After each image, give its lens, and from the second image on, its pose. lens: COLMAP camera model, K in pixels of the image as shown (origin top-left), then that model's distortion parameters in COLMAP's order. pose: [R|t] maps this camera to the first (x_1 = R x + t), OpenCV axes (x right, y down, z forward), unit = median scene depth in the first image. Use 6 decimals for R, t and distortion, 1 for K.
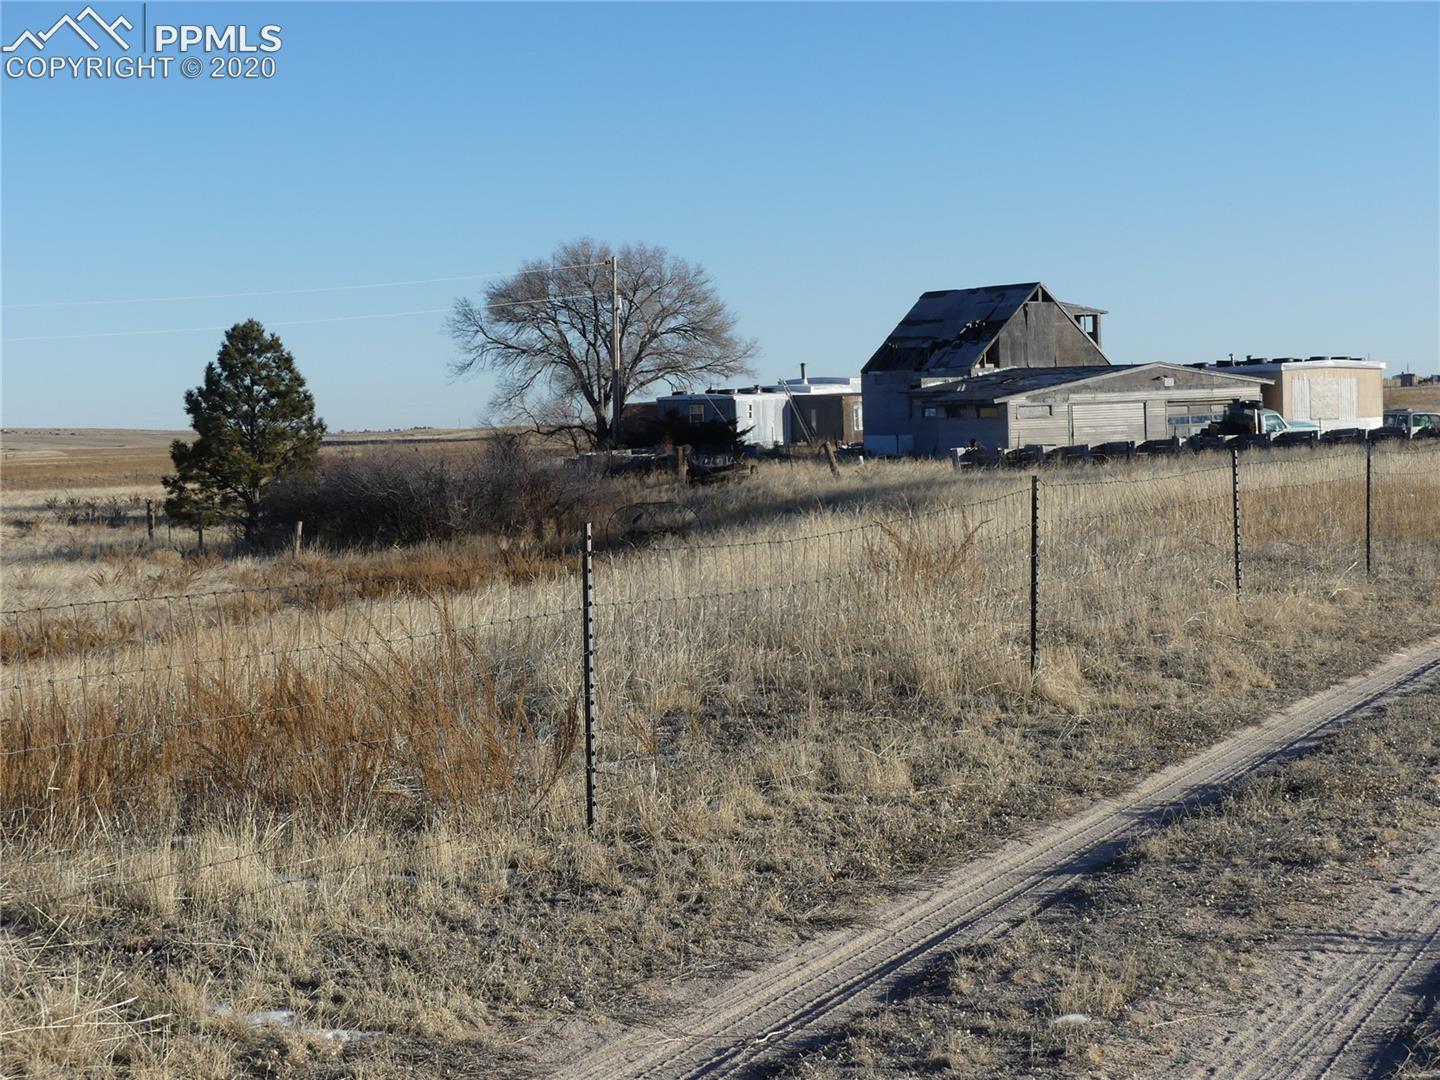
lens RADIAL K [[3202.7, 0, 717.7], [0, 3202.7, 541.1], [0, 0, 1]] dist [-0.037637, 0.000000]
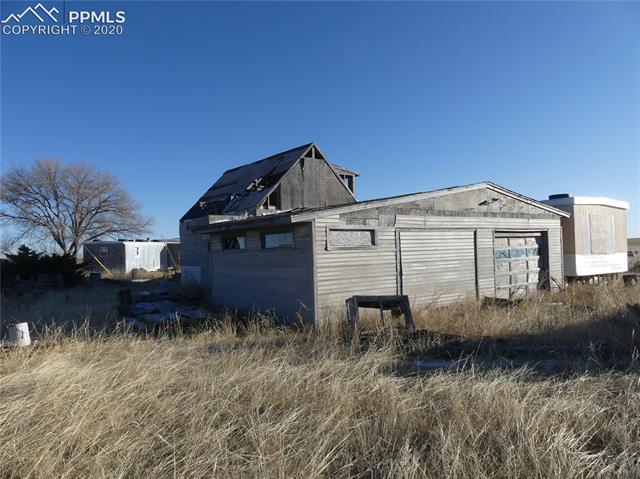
lens RADIAL K [[486.8, 0, 320.4], [0, 486.8, 239.7], [0, 0, 1]] dist [-0.024310, 0.028477]
pose [[0.979887, 0.009901, 0.199305, 0.137447], [0.004951, 0.997255, -0.073883, -0.061848], [-0.199490, 0.073383, 0.977148, 1.692162]]
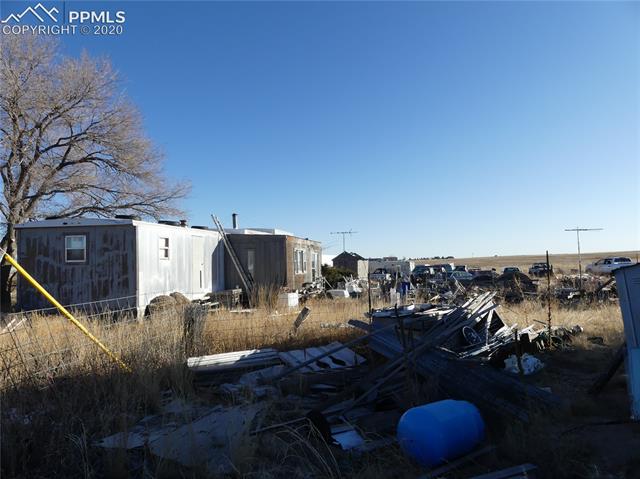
lens RADIAL K [[486.8, 0, 320.3], [0, 486.8, 239.2], [0, 0, 1]] dist [-0.024310, 0.028477]
pose [[0.973986, 0.014266, 0.226158, 0.045183], [0.008812, 0.994877, -0.100706, -0.075444], [-0.226436, 0.100080, 0.968871, 2.131257]]
